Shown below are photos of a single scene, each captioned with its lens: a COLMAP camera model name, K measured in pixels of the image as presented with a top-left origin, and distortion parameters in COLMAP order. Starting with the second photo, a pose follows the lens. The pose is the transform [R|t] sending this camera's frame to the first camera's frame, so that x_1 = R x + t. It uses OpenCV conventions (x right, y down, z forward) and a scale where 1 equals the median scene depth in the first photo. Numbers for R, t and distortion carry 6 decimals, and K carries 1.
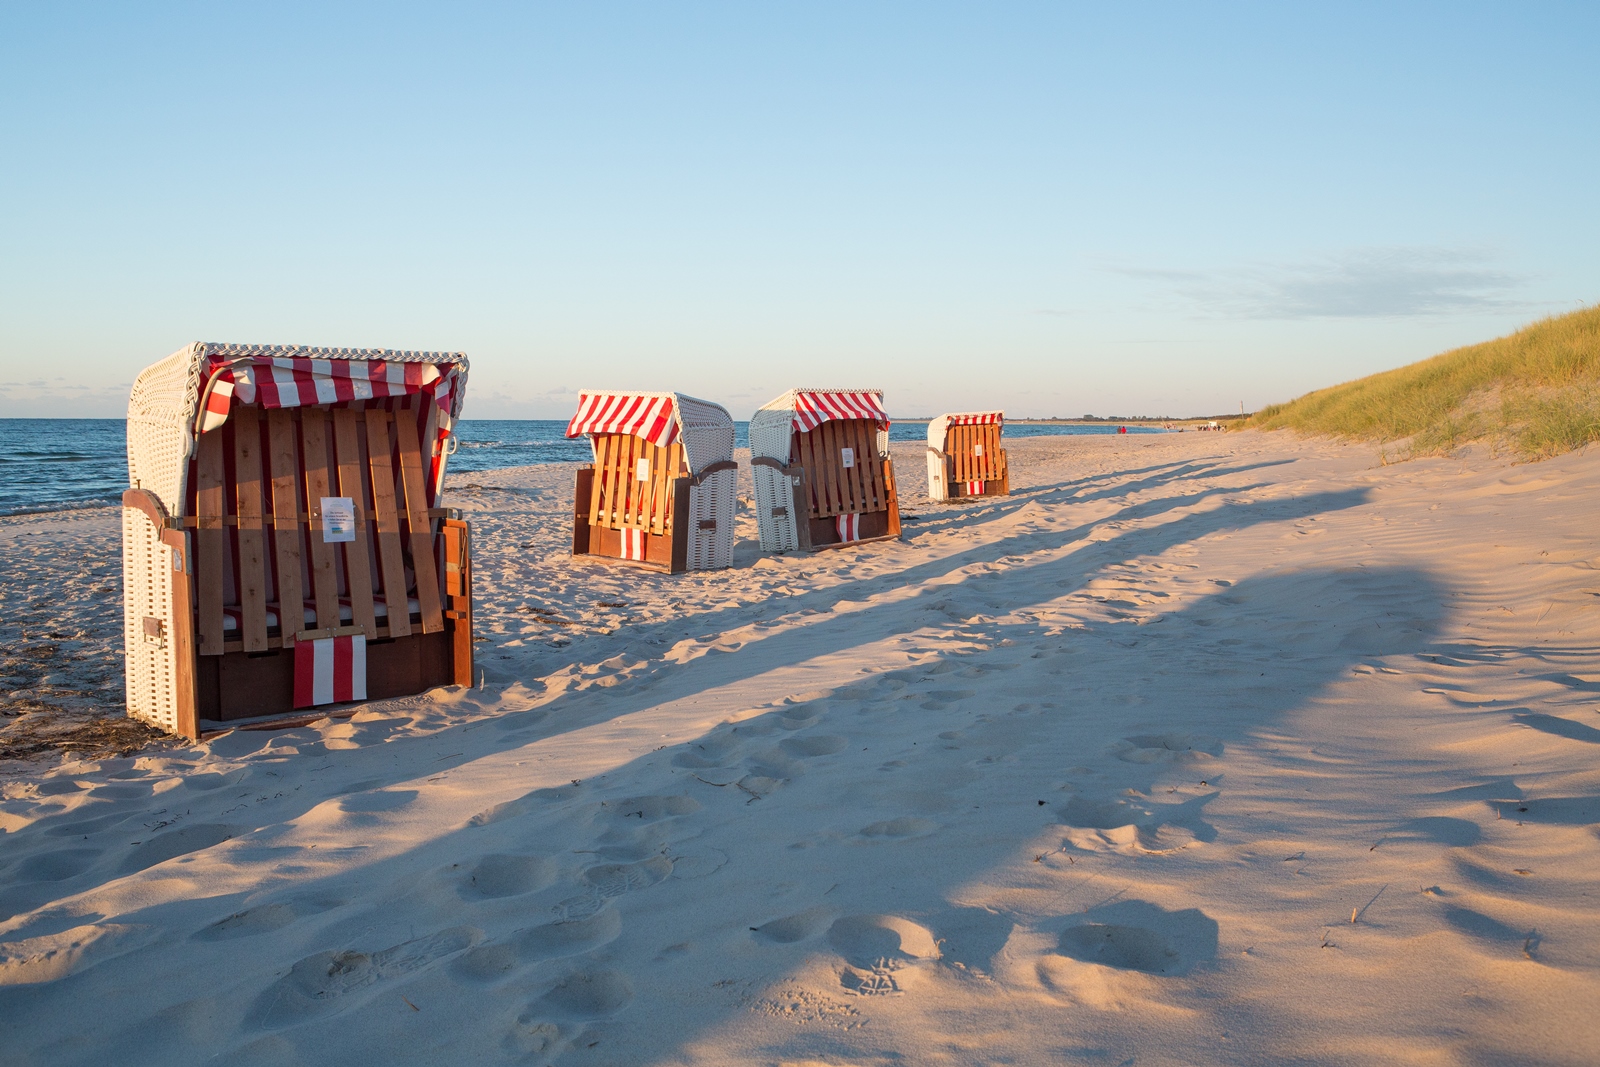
lens RADIAL K [[1353.1, 0, 801.5], [0, 1353.1, 525.9], [0, 0, 1]] dist [-0.008827, 0.003434]
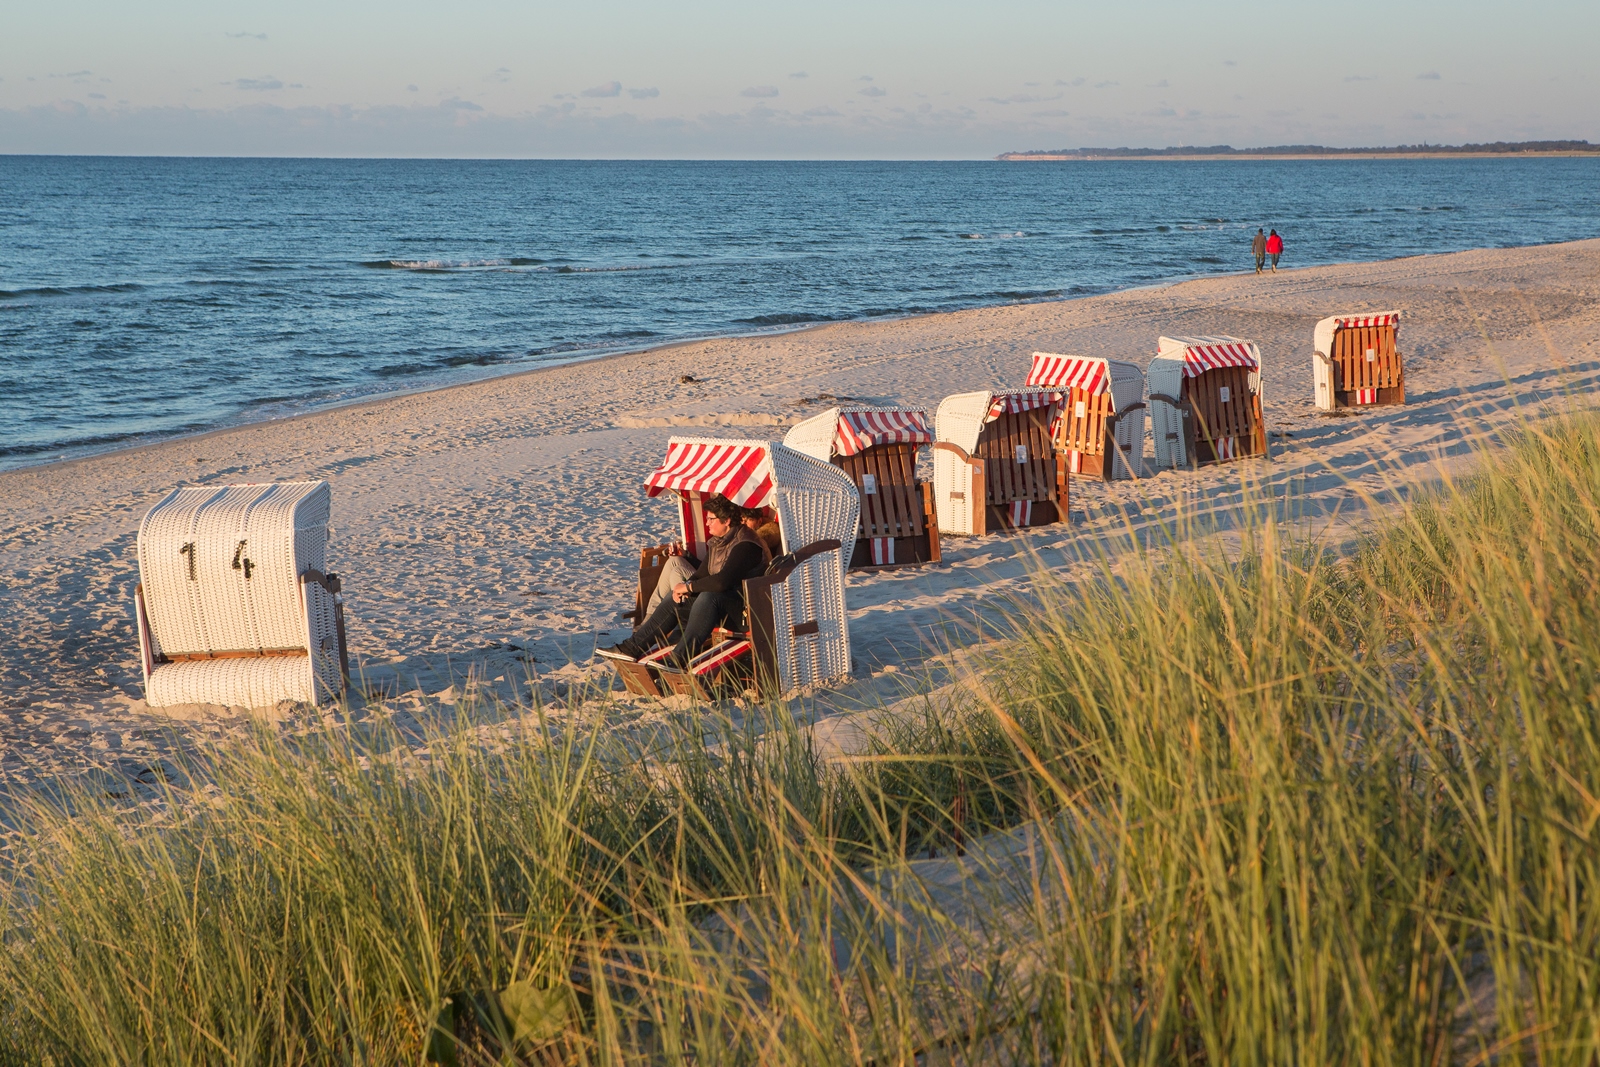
lens RADIAL K [[3305.3, 0, 791.3], [0, 3305.3, 538.0], [0, 0, 1]] dist [0.066802, 0.000000]
pose [[0.995412, 0.004657, -0.095573, -0.078779], [-0.000700, 0.999142, 0.041403, -0.045514], [0.095683, -0.041146, 0.994561, -2.292987]]
